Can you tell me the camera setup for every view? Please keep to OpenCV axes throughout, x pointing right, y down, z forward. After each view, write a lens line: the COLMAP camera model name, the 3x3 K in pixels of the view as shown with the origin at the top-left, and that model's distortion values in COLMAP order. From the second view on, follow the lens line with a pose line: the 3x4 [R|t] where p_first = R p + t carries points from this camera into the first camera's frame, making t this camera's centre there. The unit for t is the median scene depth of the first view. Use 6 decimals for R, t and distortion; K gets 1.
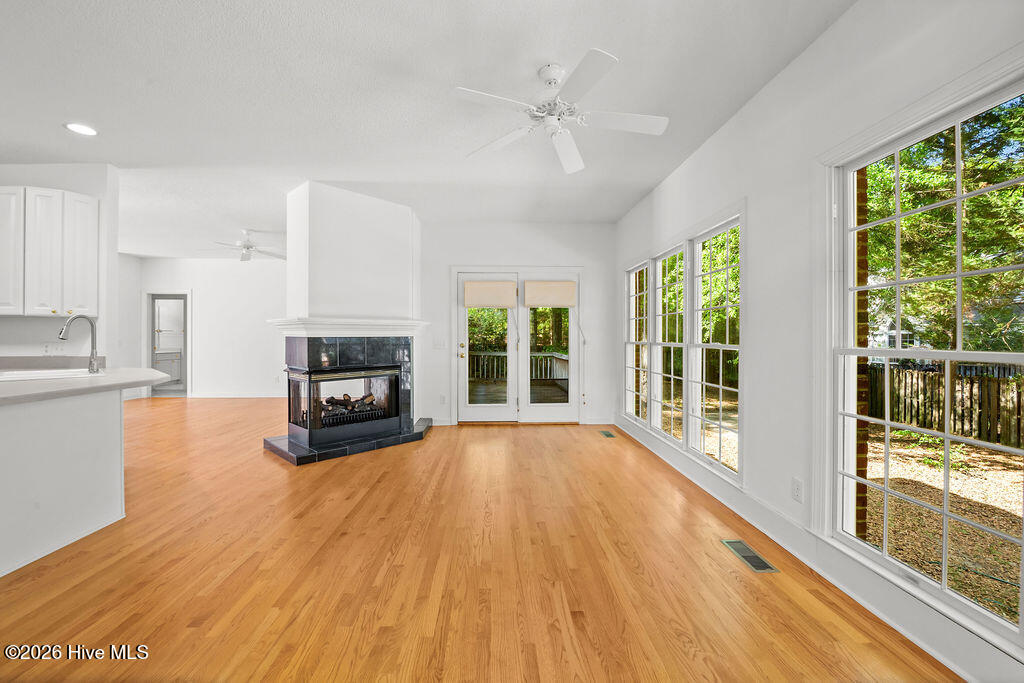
lens RADIAL K [[412.7, 0, 510.4], [0, 412.7, 337.5], [0, 0, 1]] dist [-0.011876, -0.000297]
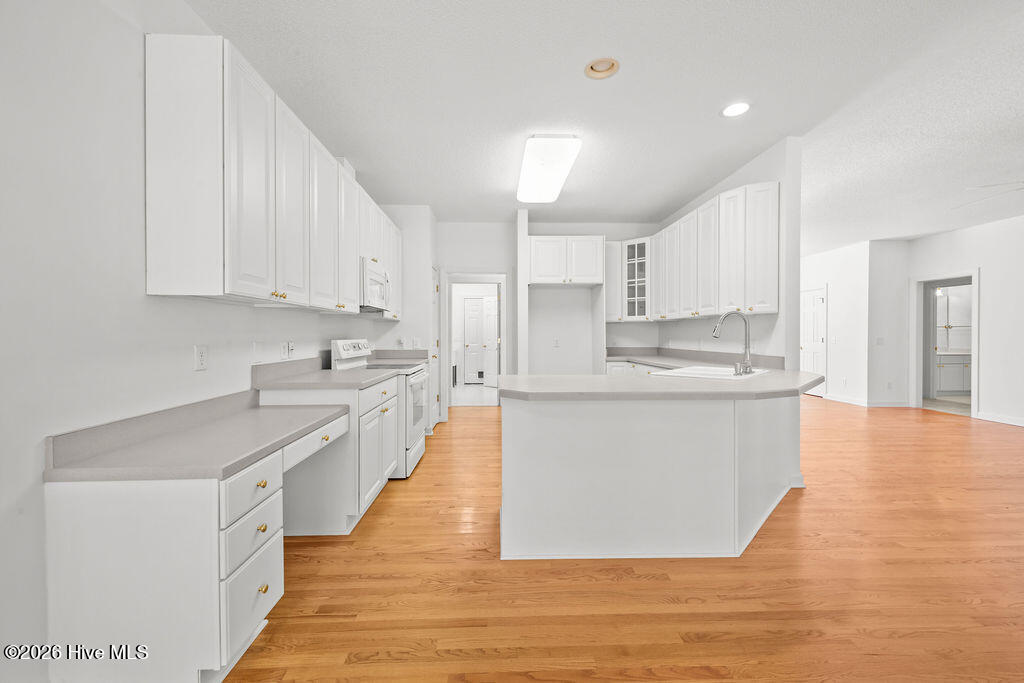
lens RADIAL K [[412.7, 0, 506.3], [0, 412.7, 338.3], [0, 0, 1]] dist [-0.011876, -0.000297]
pose [[-0.034287, 0.002730, -0.999408, -0.043691], [0.004315, 0.999987, 0.002583, 0.000381], [0.999403, -0.004223, -0.034299, 0.208203]]
